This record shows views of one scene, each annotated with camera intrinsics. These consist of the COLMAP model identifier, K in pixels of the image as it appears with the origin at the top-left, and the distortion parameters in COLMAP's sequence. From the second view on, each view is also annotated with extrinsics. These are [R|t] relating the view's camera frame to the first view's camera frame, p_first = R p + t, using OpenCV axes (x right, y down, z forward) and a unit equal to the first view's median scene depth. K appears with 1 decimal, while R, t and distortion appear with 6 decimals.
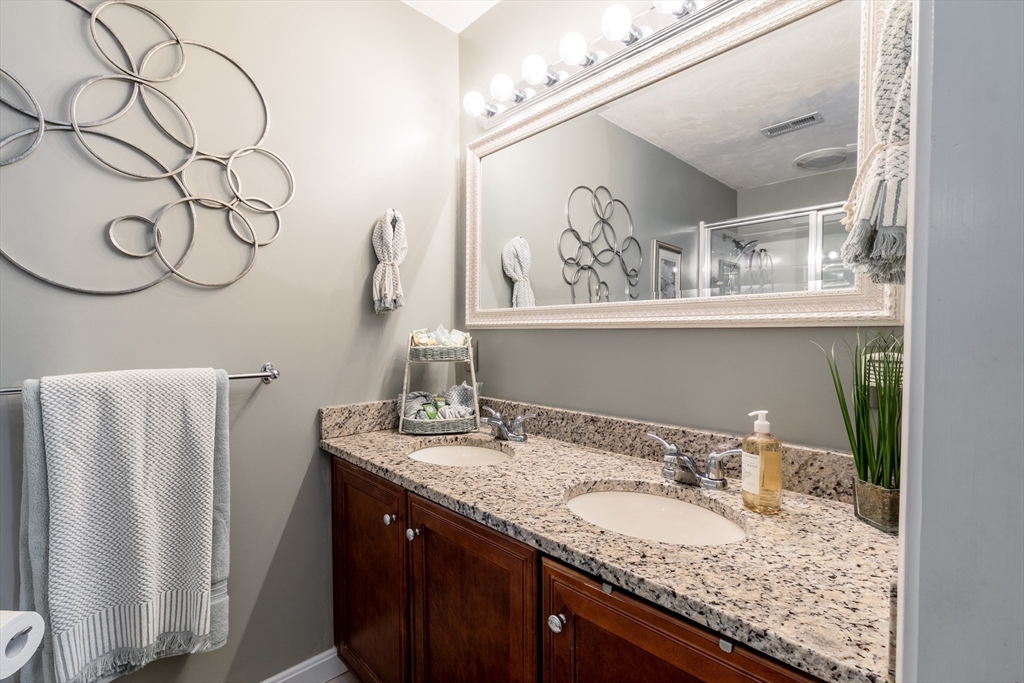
lens RADIAL K [[442.7, 0, 512.0], [0, 442.7, 341.5], [0, 0, 1]] dist [0.001583, 0.000435]
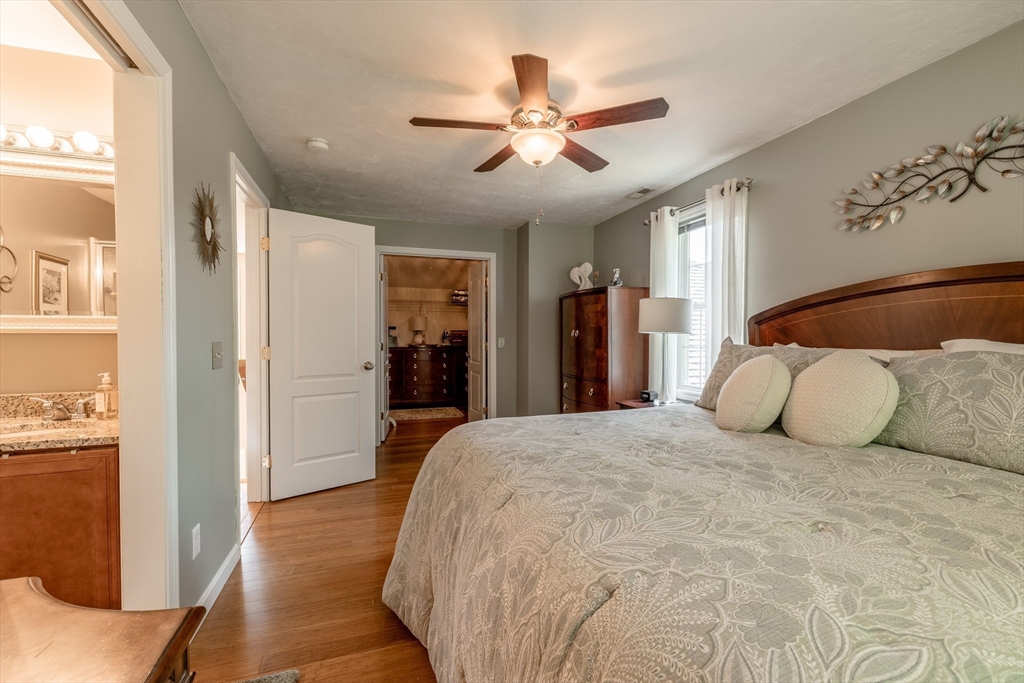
lens RADIAL K [[442.7, 0, 512.0], [0, 442.7, 341.5], [0, 0, 1]] dist [0.001583, 0.000435]
pose [[0.427730, -0.016563, 0.903755, -0.440435], [0.022034, 0.999726, 0.007893, 0.027412], [-0.903638, 0.016537, 0.427978, -1.410365]]
